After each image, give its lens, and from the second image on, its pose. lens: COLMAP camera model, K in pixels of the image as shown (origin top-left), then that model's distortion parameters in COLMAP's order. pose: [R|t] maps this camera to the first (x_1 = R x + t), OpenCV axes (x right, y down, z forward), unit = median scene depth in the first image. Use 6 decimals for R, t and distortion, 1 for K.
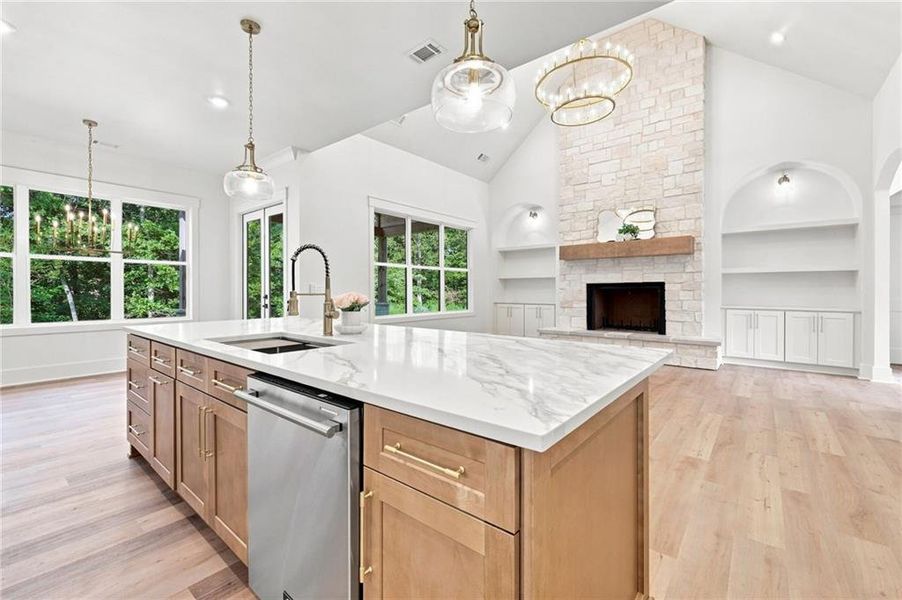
lens RADIAL K [[380.2, 0, 445.5], [0, 380.2, 291.8], [0, 0, 1]] dist [0.000195, 0.000004]
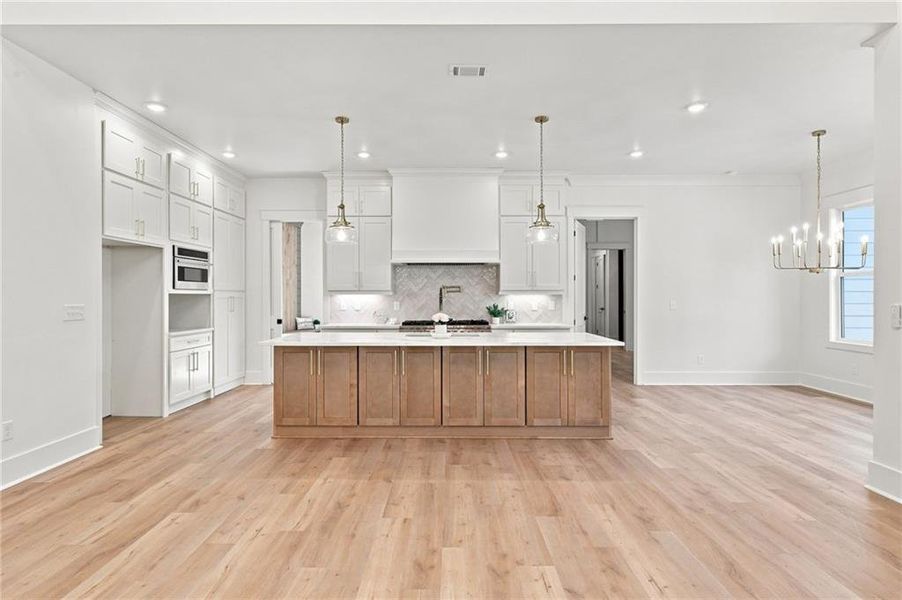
lens RADIAL K [[480.8, 0, 451.0], [0, 480.8, 300.0], [0, 0, 1]] dist [-0.000259, -0.000304]
pose [[-0.767763, 0.008448, -0.640678, 0.370900], [-0.001994, 0.999877, 0.015573, -0.027744], [0.640731, 0.013234, -0.767651, 0.927282]]
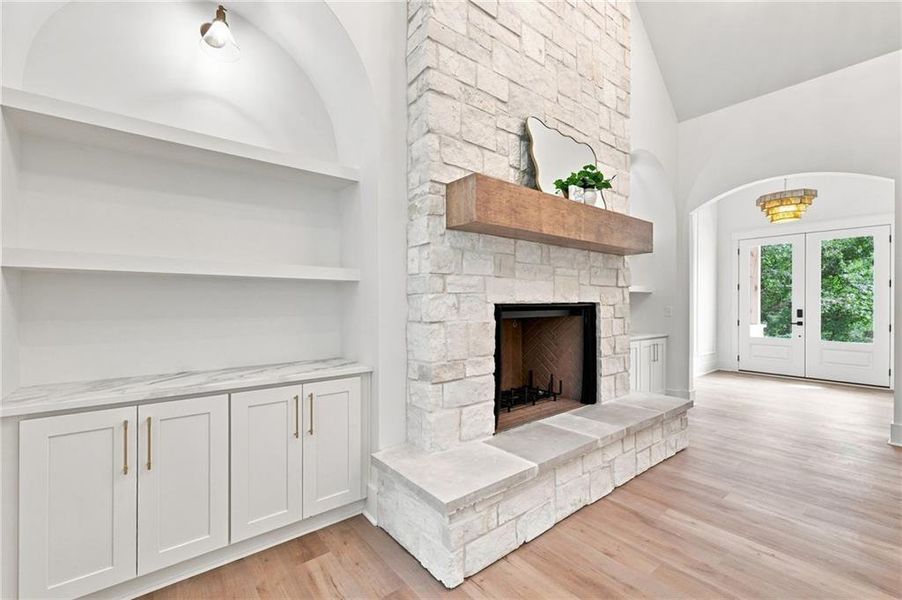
lens RADIAL K [[407.9, 0, 451.4], [0, 407.9, 302.1], [0, 0, 1]] dist [-0.000061, 0.000042]
pose [[0.165208, 0.001339, 0.986258, -0.008112], [0.002776, 0.999994, -0.001823, -0.025982], [-0.986255, 0.003039, 0.165203, 1.090722]]
